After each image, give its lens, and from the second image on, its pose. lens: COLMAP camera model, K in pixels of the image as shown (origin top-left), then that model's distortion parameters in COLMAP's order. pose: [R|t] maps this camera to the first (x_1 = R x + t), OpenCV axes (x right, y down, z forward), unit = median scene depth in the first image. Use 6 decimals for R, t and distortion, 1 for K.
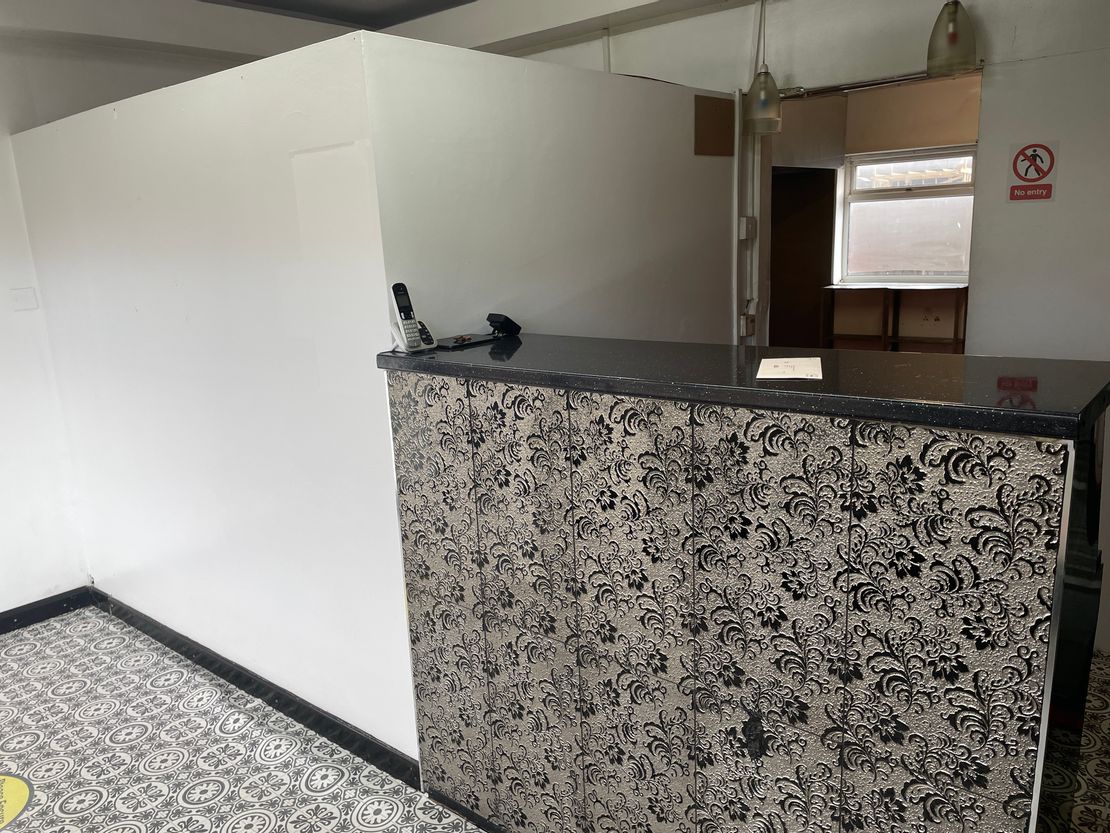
lens RADIAL K [[836.5, 0, 551.8], [0, 836.5, 421.5], [0, 0, 1]] dist [0.093678, -0.107734]
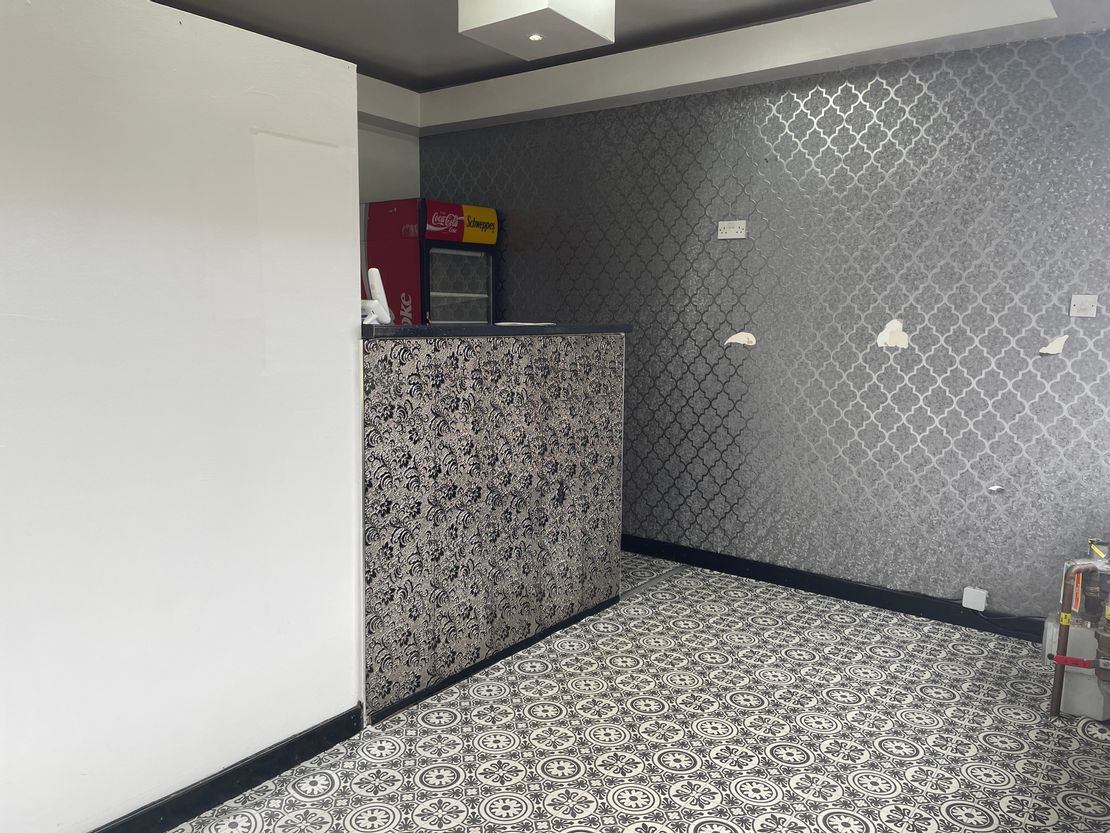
lens RADIAL K [[836.5, 0, 551.8], [0, 836.5, 421.5], [0, 0, 1]] dist [0.093678, -0.107734]
pose [[-0.064205, -0.075474, 0.995079, -1.475103], [0.218064, 0.971978, 0.087792, 0.003485], [-0.973820, 0.222627, -0.045947, 0.861817]]
